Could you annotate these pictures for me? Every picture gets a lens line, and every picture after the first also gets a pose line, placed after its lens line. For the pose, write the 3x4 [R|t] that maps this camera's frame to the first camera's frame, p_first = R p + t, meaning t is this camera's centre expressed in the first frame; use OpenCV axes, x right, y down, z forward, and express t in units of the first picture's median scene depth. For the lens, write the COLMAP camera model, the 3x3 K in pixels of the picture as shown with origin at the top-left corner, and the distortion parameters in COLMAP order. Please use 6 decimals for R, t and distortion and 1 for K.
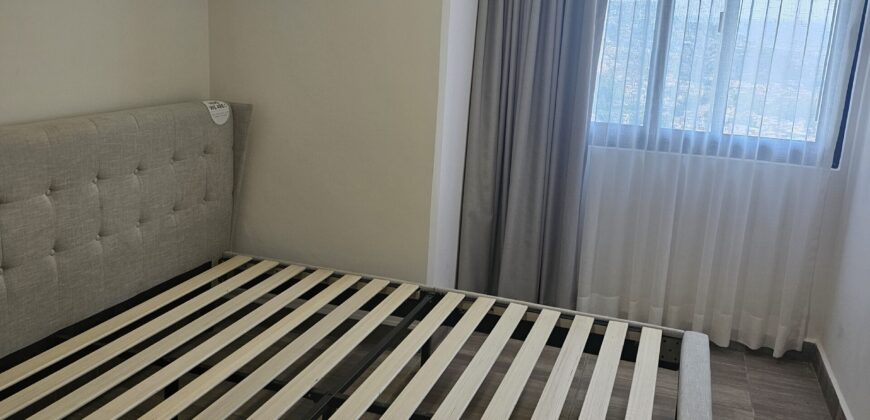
lens RADIAL K [[785.9, 0, 435.5], [0, 785.9, 208.2], [0, 0, 1]] dist [0.083360, -0.082077]
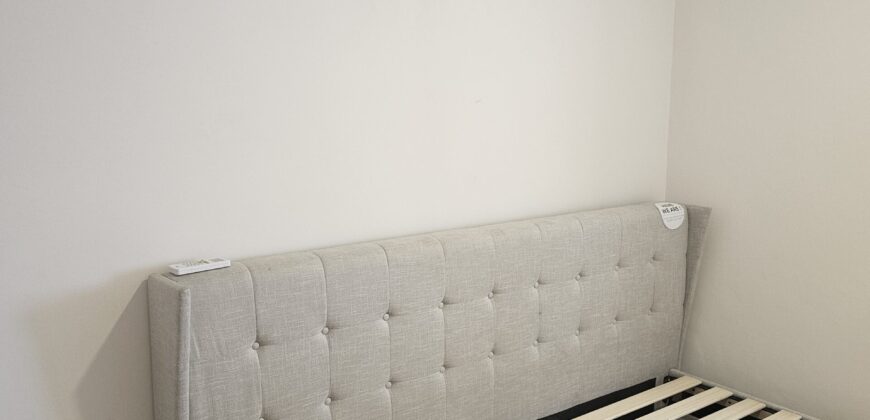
lens RADIAL K [[785.9, 0, 436.4], [0, 785.9, 213.1], [0, 0, 1]] dist [0.083360, -0.082077]
pose [[0.834085, 0.023098, -0.551152, 0.003703], [-0.082872, 0.993031, -0.083796, -0.028818], [0.545375, 0.115568, 0.830187, 0.103966]]
